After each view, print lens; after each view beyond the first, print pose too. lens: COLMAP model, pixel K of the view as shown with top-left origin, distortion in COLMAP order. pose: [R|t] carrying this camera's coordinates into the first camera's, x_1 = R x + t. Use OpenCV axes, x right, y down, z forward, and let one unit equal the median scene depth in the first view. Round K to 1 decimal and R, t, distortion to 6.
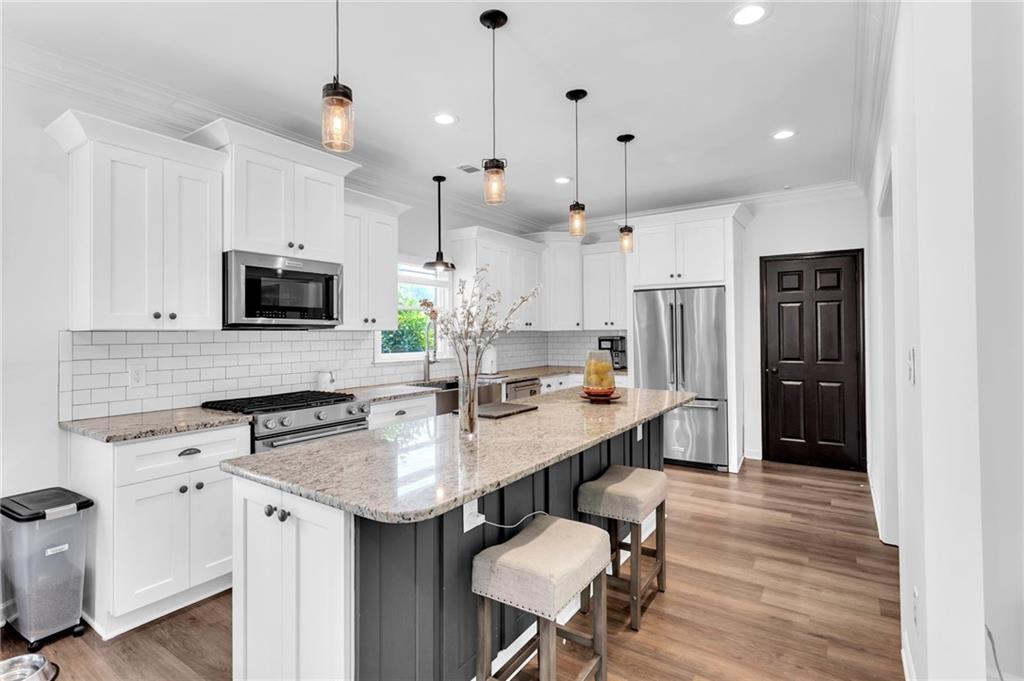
lens RADIAL K [[499.8, 0, 509.6], [0, 499.8, 335.4], [0, 0, 1]] dist [0.002756, 0.000910]
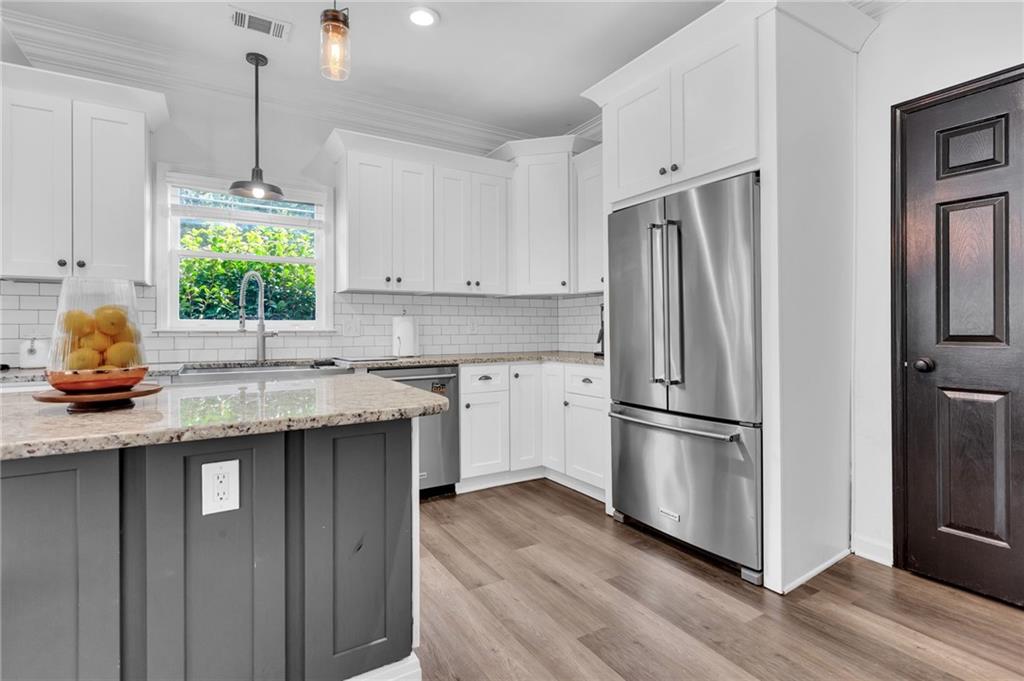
lens RADIAL K [[499.8, 0, 512.1], [0, 499.8, 336.1], [0, 0, 1]] dist [0.002756, 0.000910]
pose [[0.904254, 0.009555, -0.426888, 0.403869], [-0.006536, 0.999942, 0.008537, 0.045217], [0.426945, -0.004929, 0.904264, 0.476124]]
